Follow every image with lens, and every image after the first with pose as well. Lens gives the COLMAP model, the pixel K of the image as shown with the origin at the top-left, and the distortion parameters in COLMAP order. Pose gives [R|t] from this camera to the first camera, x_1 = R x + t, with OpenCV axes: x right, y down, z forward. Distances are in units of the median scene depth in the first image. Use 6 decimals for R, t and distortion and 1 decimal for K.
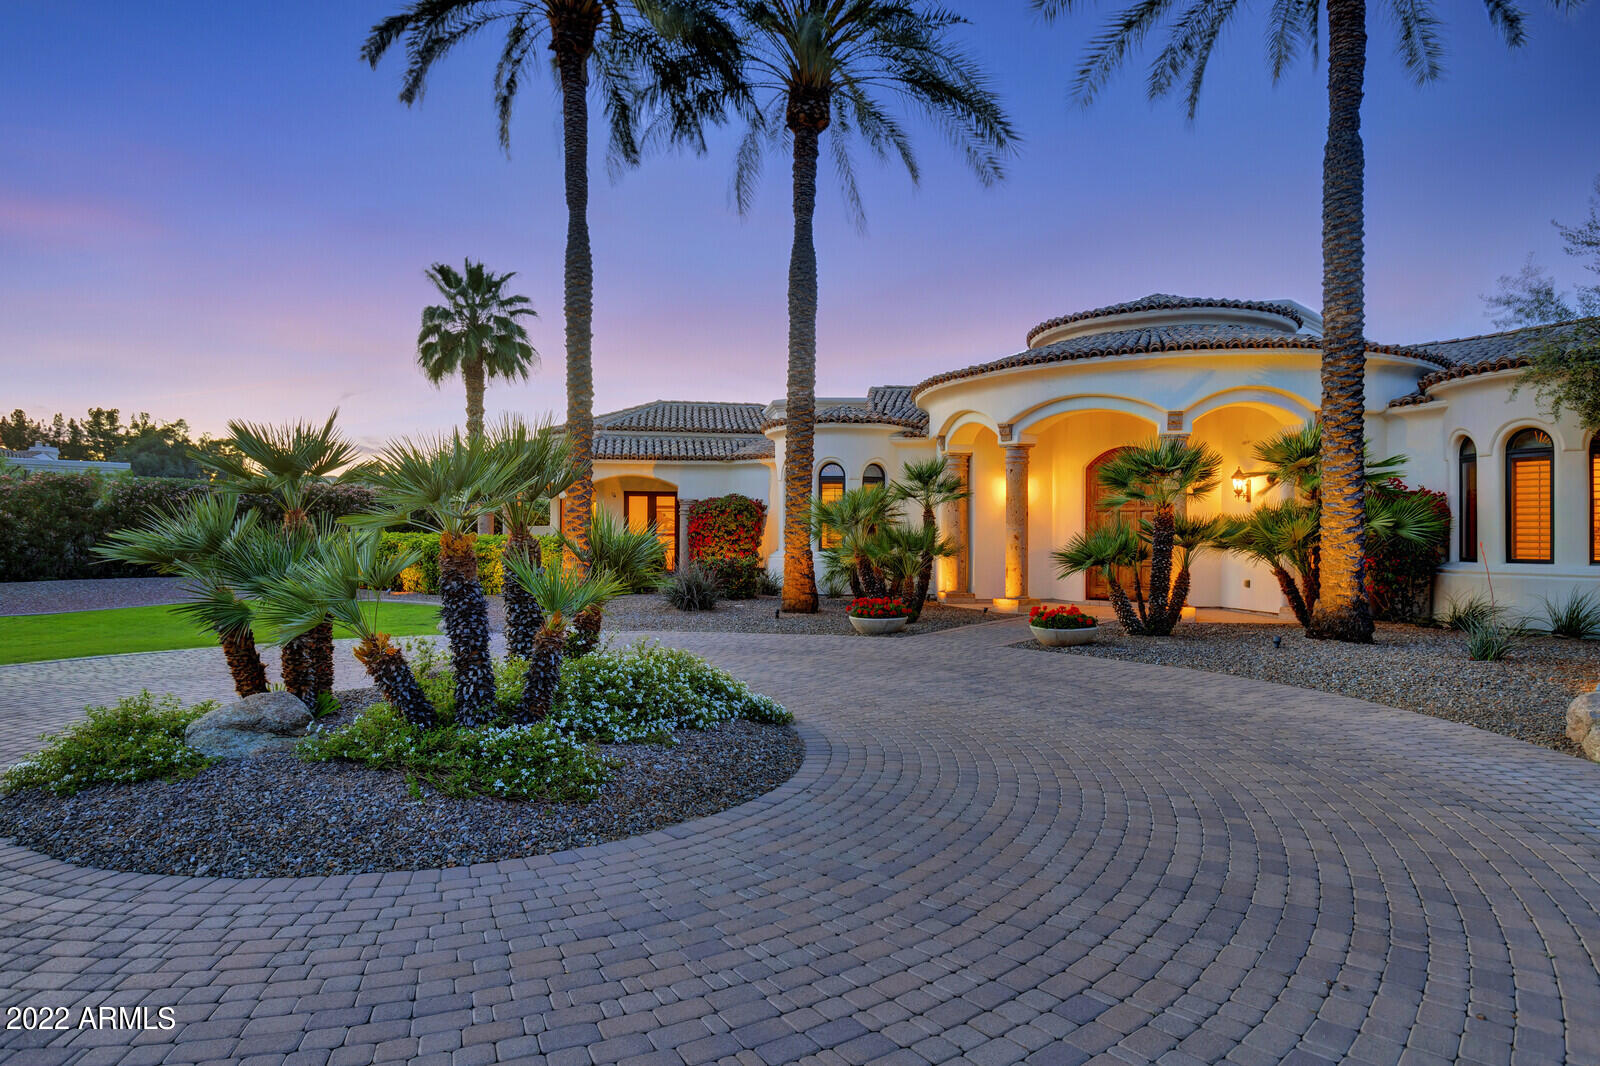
lens RADIAL K [[946.4, 0, 801.2], [0, 946.4, 526.5], [0, 0, 1]] dist [0.002438, 0.000528]
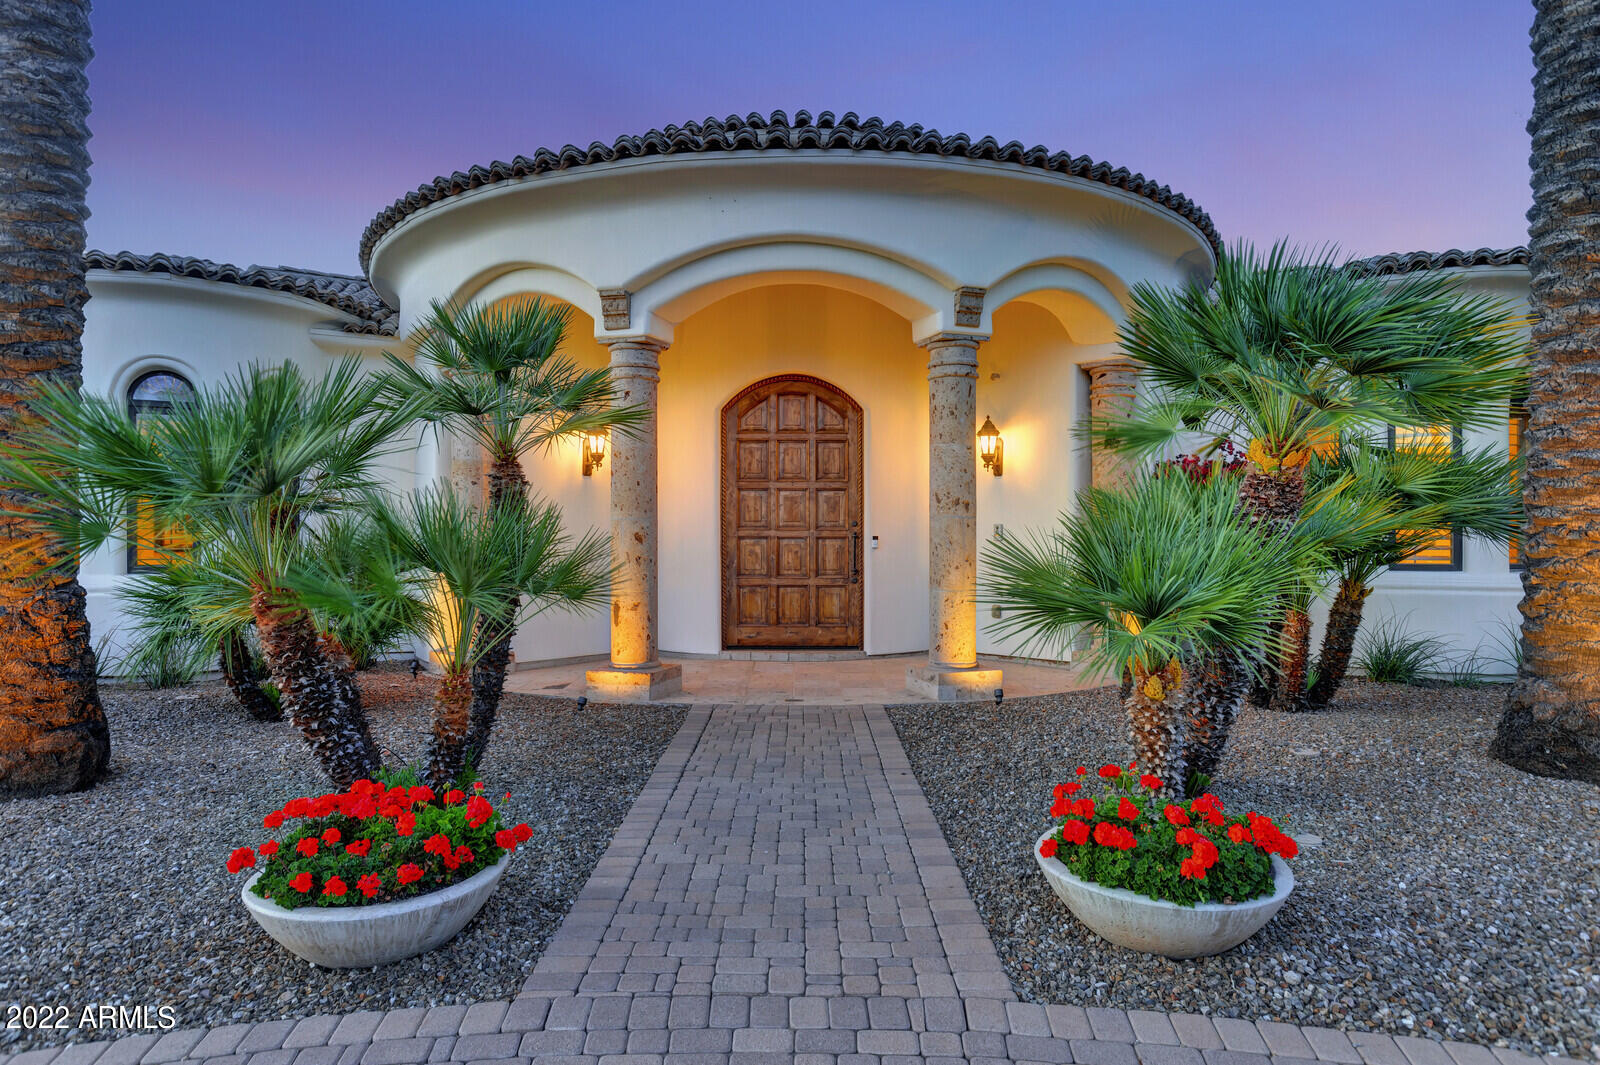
lens RADIAL K [[946.4, 0, 801.2], [0, 946.4, 526.0], [0, 0, 1]] dist [0.002438, 0.000528]
pose [[0.813404, -0.000939, 0.581699, 0.021308], [0.000081, 0.999999, 0.001502, 0.005169], [-0.581700, -0.001174, 0.813403, 0.577017]]
